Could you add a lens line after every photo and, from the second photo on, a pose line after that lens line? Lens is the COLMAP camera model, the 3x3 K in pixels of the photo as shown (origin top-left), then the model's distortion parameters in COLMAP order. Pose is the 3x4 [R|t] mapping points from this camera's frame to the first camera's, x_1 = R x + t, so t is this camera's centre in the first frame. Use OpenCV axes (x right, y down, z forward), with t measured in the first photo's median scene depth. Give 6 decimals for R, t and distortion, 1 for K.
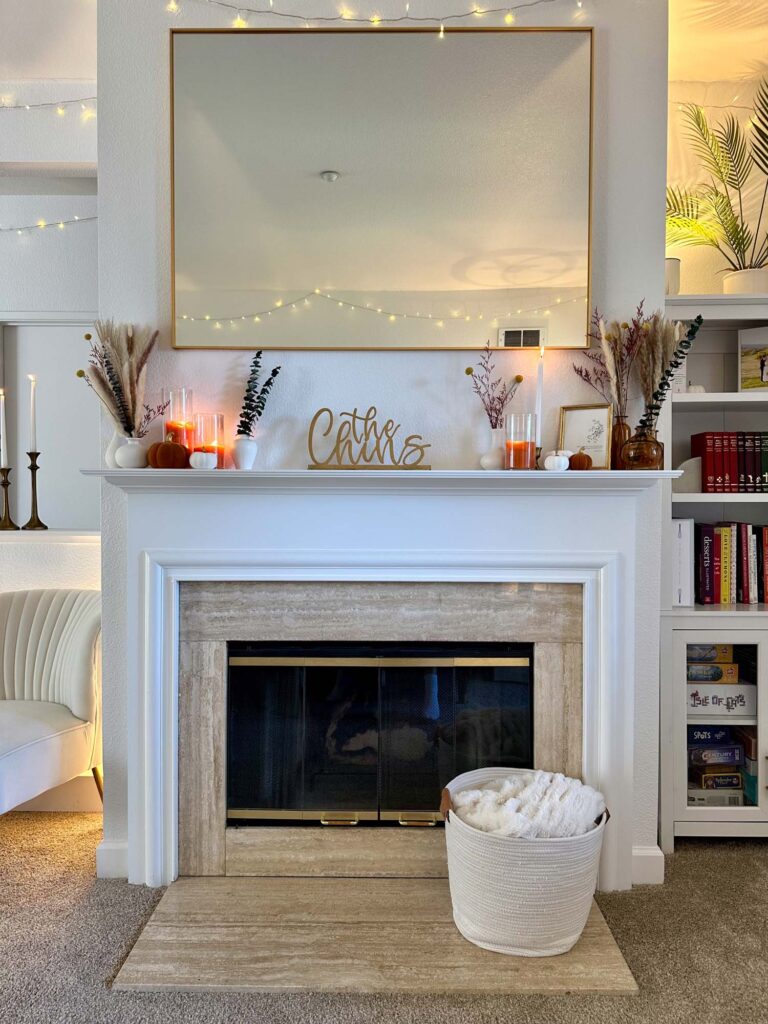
lens RADIAL K [[728.2, 0, 381.1], [0, 728.2, 513.2], [0, 0, 1]] dist [0.059506, -0.041764]
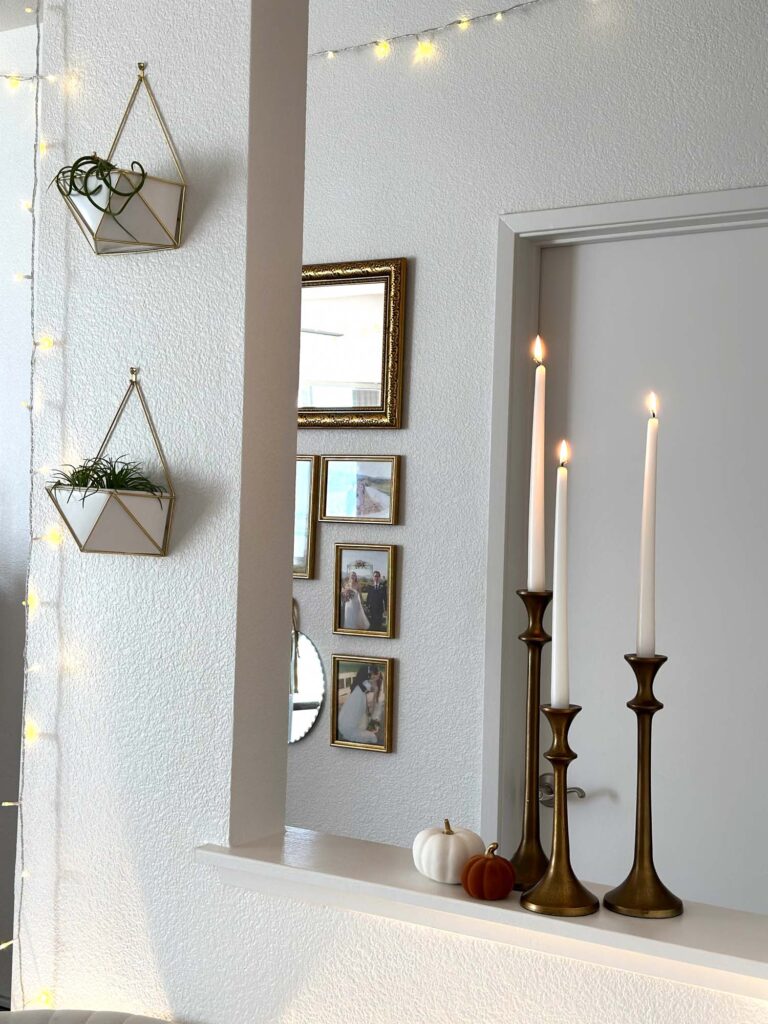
lens RADIAL K [[1452.9, 0, 381.4], [0, 1452.9, 514.0], [0, 0, 1]] dist [0.119005, 0.000000]
pose [[0.852595, 0.011706, -0.522442, -0.324210], [-0.034185, 0.998857, -0.033408, -0.152045], [0.521453, 0.046343, 0.852020, 0.550754]]
